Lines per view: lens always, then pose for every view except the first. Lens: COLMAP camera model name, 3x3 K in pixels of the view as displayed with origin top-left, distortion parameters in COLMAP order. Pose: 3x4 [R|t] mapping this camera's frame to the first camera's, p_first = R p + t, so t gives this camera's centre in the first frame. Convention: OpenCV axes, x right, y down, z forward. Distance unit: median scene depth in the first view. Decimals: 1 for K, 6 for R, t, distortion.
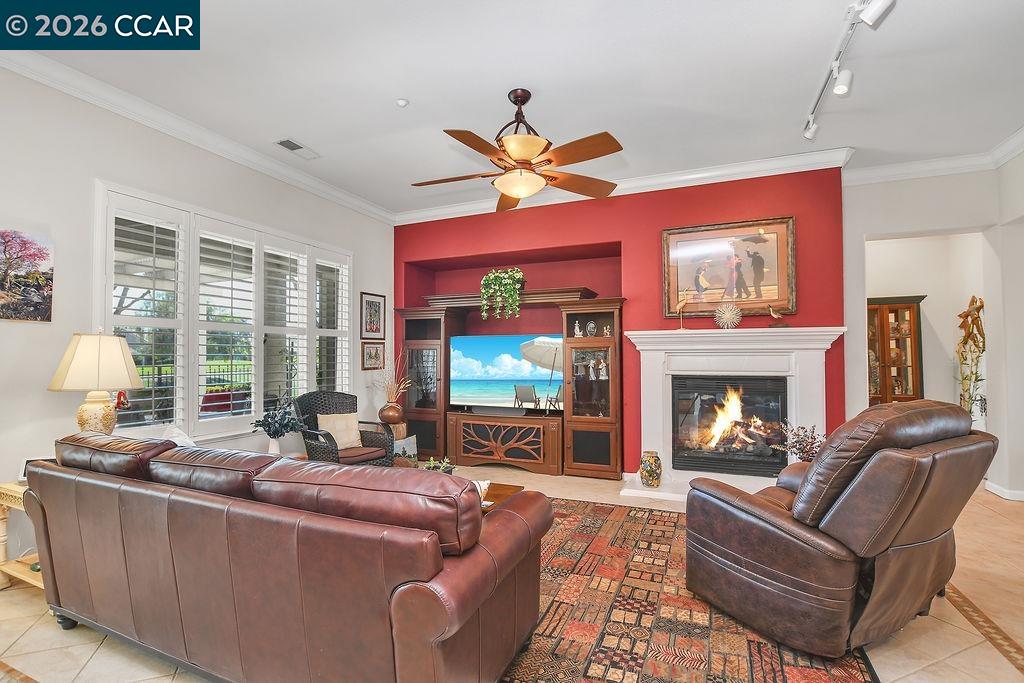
lens RADIAL K [[471.5, 0, 513.1], [0, 471.5, 347.0], [0, 0, 1]] dist [-0.030465, 0.001159]
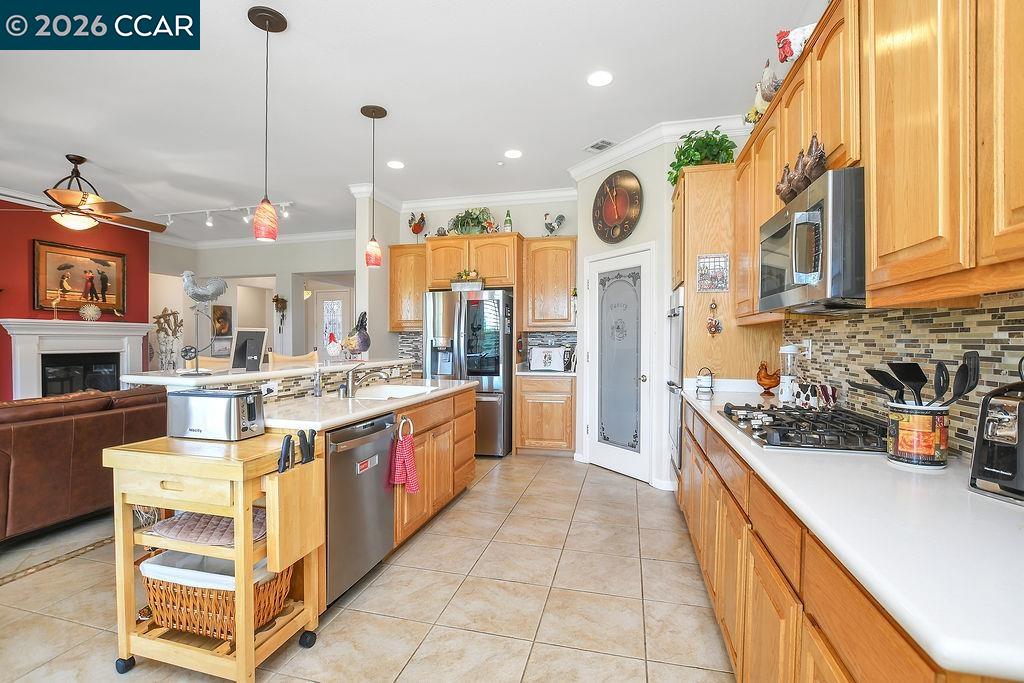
lens RADIAL K [[471.5, 0, 521.1], [0, 471.5, 342.6], [0, 0, 1]] dist [-0.030465, 0.001159]
pose [[-0.178549, -0.000292, 0.983931, -1.310980], [-0.021234, 0.999768, -0.003556, 0.005942], [-0.983702, -0.021528, -0.178514, -0.090063]]
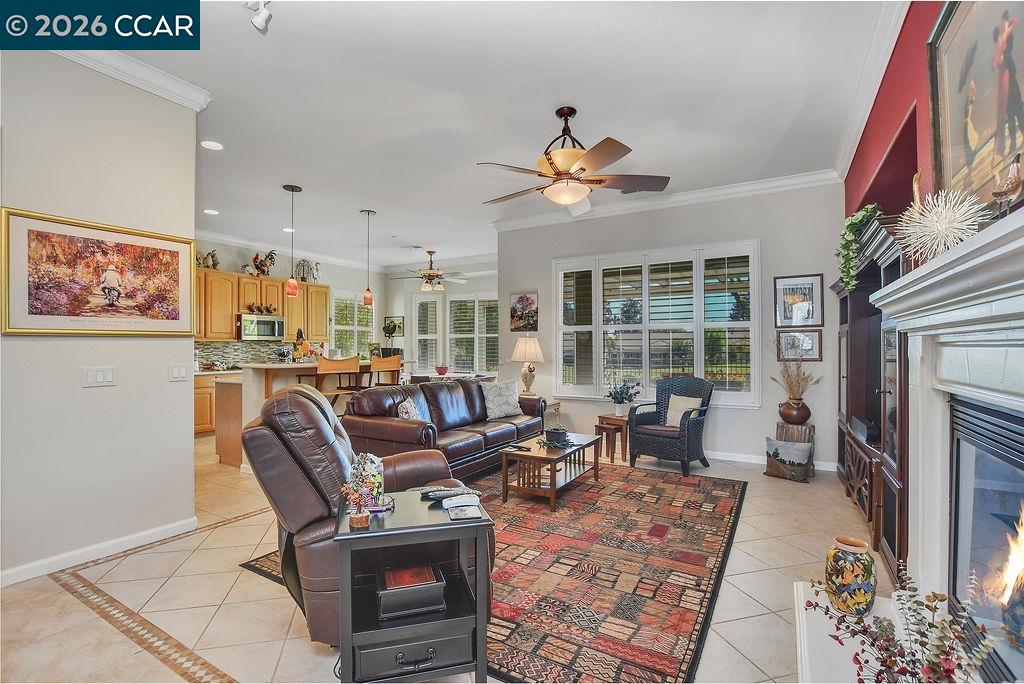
lens RADIAL K [[471.5, 0, 501.2], [0, 471.5, 348.6], [0, 0, 1]] dist [-0.030465, 0.001159]
pose [[-0.134021, 0.004934, -0.990966, 0.978823], [0.021036, 0.999776, 0.002133, 0.016178], [0.990755, -0.020560, -0.134094, 0.842712]]
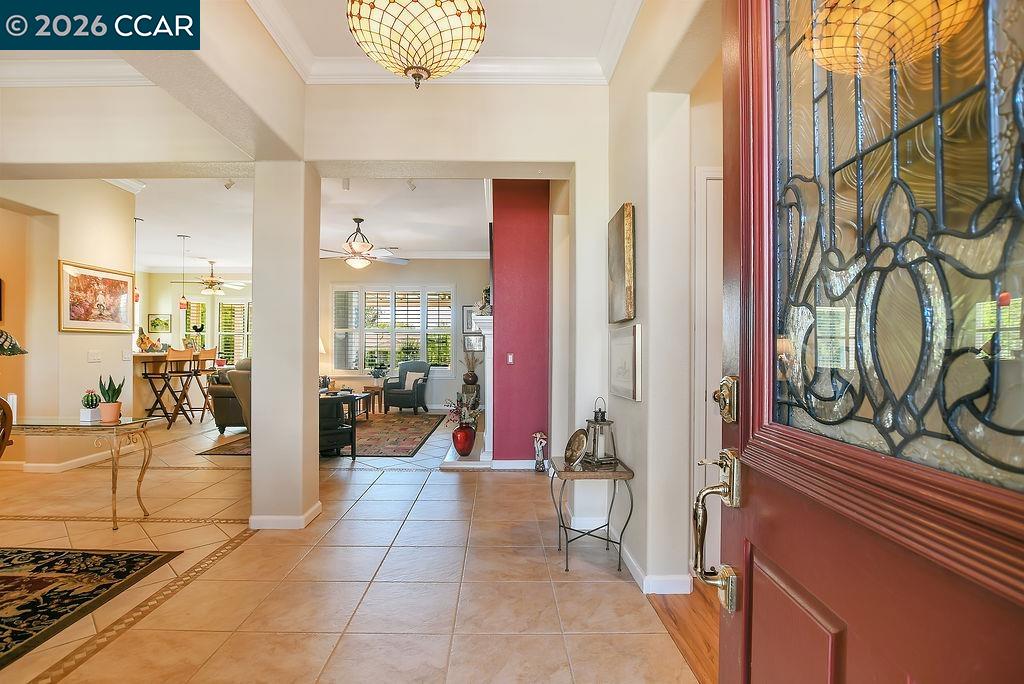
lens RADIAL K [[492.6, 0, 505.4], [0, 492.6, 347.6], [0, 0, 1]] dist [-0.024506, -0.000776]
pose [[0.409059, 0.005152, -0.912494, 2.009272], [0.011612, 0.999874, 0.010851, 0.023520], [0.912434, -0.015035, 0.408947, 0.586465]]
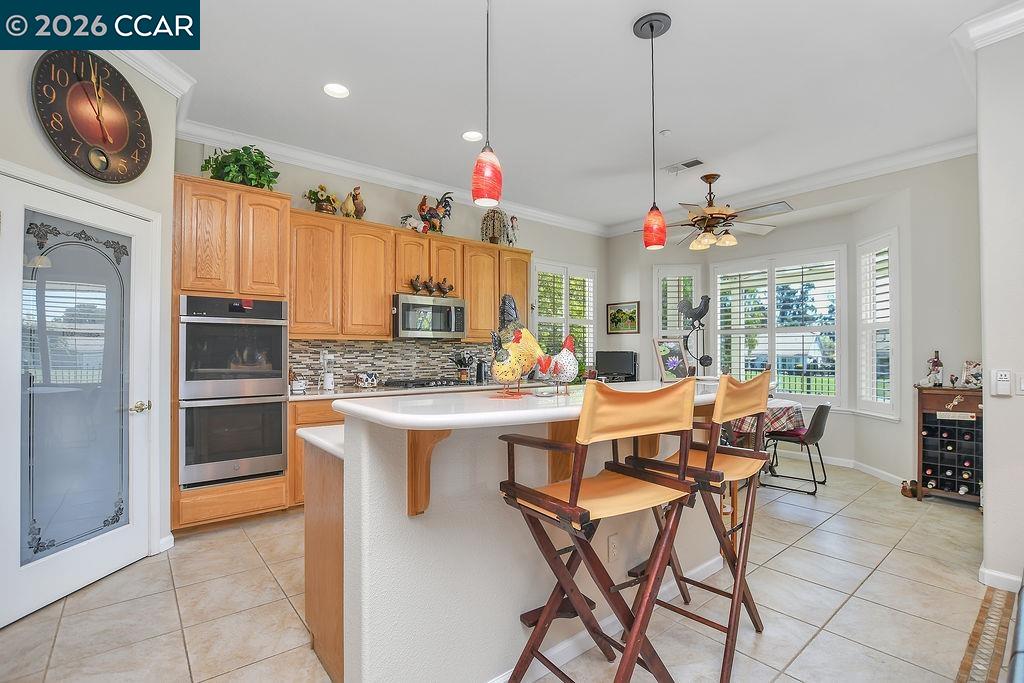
lens RADIAL K [[471.5, 0, 501.5], [0, 471.5, 347.2], [0, 0, 1]] dist [-0.030465, 0.001159]
pose [[-0.469319, -0.003507, -0.883022, 0.105627], [0.018319, 0.999738, -0.013707, 0.005499], [0.882839, -0.022609, -0.469132, 0.281445]]
